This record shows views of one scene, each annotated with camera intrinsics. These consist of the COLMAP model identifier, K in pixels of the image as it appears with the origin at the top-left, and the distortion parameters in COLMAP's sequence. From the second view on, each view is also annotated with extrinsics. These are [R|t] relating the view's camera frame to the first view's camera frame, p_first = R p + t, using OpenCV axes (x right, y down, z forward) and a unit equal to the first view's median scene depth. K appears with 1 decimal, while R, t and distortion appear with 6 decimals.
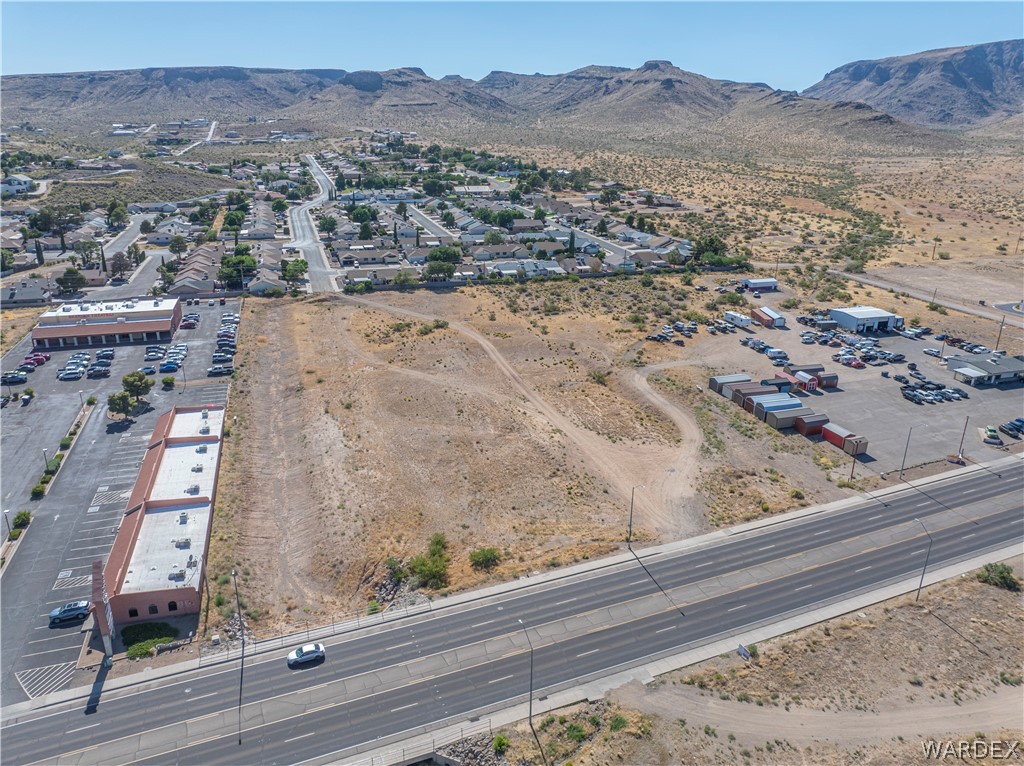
lens RADIAL K [[717.0, 0, 515.7], [0, 717.0, 367.2], [0, 0, 1]] dist [-0.030307, 0.017559]
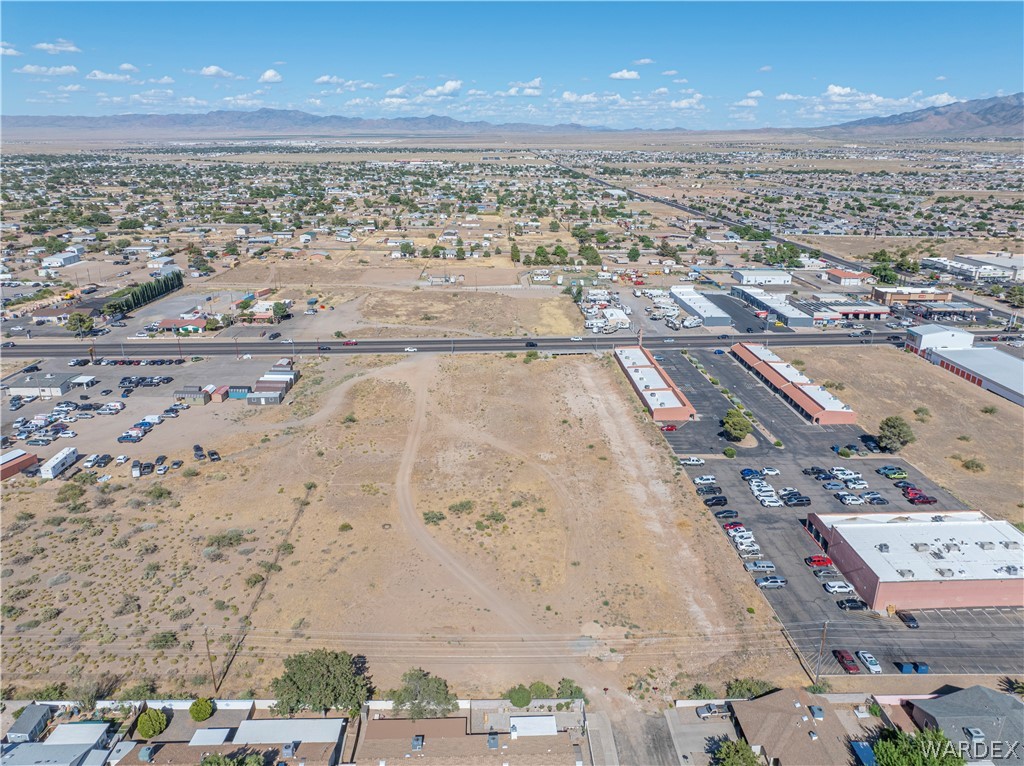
lens RADIAL K [[717.0, 0, 515.5], [0, 717.0, 379.1], [0, 0, 1]] dist [-0.030307, 0.017559]
pose [[-0.962666, -0.108872, 0.247831, -0.336010], [0.063105, 0.800061, 0.596590, -0.568278], [-0.263232, 0.589956, -0.763322, 1.433463]]
